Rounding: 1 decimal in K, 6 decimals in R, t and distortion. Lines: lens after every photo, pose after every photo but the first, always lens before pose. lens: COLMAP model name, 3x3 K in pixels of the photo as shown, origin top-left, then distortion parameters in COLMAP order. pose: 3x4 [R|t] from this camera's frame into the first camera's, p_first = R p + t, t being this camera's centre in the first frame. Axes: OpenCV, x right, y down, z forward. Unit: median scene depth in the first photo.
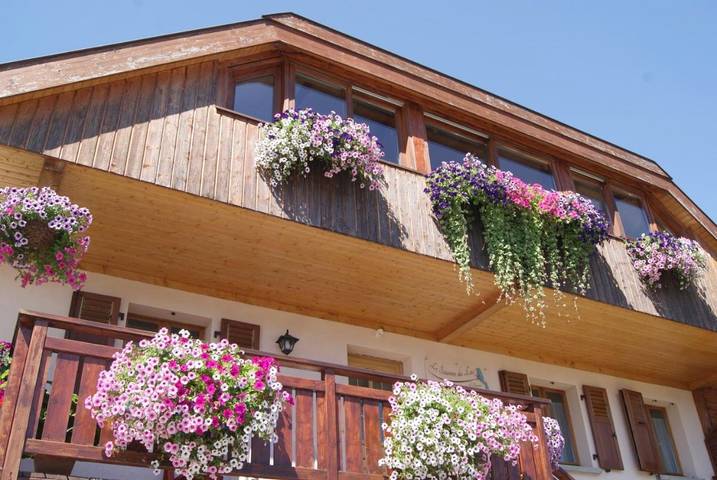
lens RADIAL K [[695.2, 0, 358.5], [0, 695.2, 240.0], [0, 0, 1]] dist [-0.048181, 0.003160]
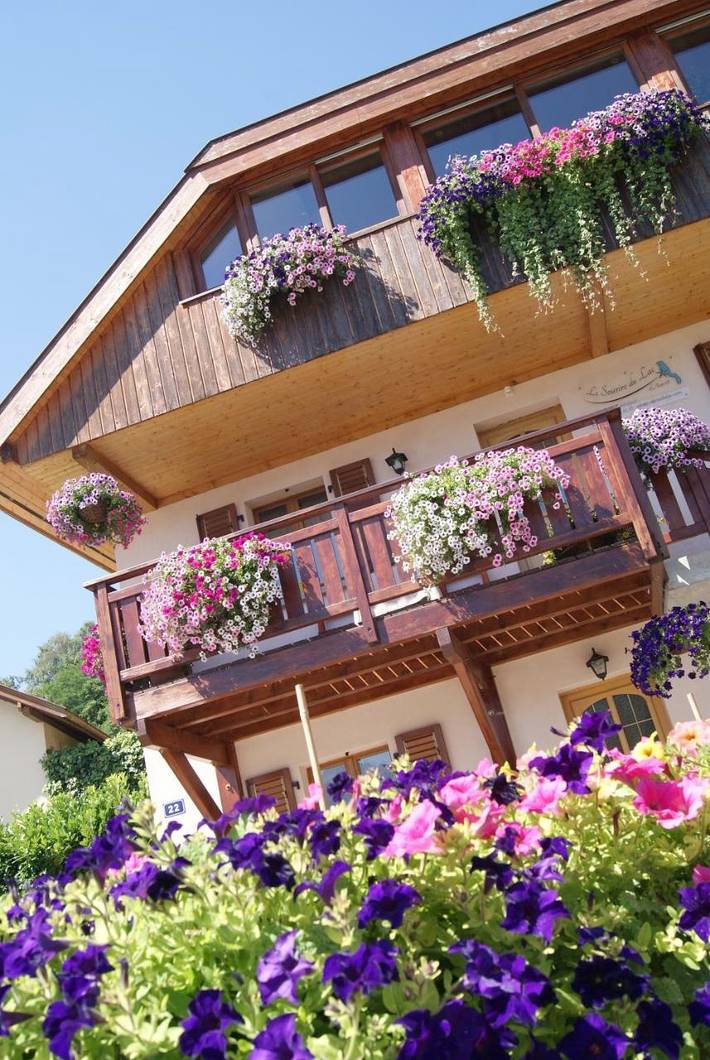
lens RADIAL K [[1027.8, 0, 355.0], [0, 1027.8, 530.0], [0, 0, 1]] dist [-0.048181, 0.003160]
pose [[0.689343, -0.380003, -0.616768, 0.685770], [0.536982, 0.839508, 0.082931, 0.083819], [0.486268, -0.388361, 0.782764, -0.131121]]
